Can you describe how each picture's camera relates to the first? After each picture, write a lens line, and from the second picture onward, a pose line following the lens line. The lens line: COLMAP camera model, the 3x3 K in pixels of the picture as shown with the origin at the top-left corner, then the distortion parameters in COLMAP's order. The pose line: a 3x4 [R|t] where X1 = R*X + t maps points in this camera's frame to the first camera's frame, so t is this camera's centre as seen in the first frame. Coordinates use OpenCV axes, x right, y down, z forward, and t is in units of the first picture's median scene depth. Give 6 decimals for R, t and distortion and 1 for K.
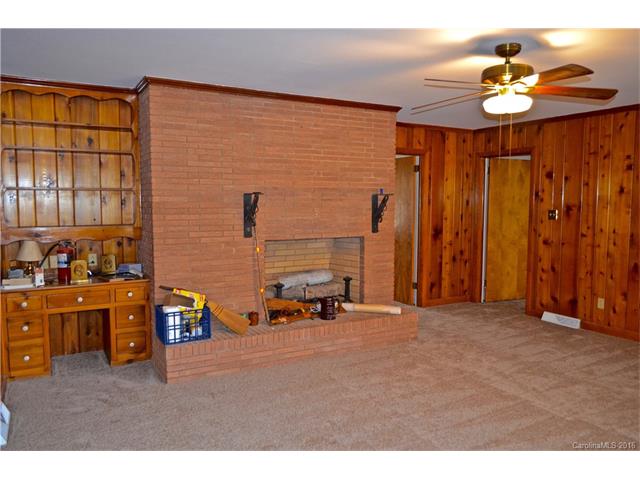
lens RADIAL K [[504.4, 0, 320.0], [0, 504.4, 240.0], [0, 0, 1]] dist [0.001023, -0.000647]
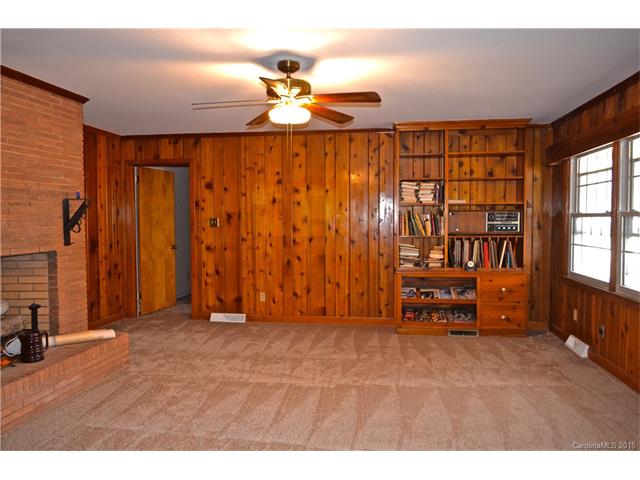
lens RADIAL K [[504.4, 0, 320.0], [0, 504.4, 240.0], [0, 0, 1]] dist [0.001023, -0.000647]
pose [[0.613547, -0.040221, 0.788633, -0.285260], [0.069063, 0.997608, -0.002851, 0.006968], [-0.786633, 0.056215, 0.614857, 0.172934]]
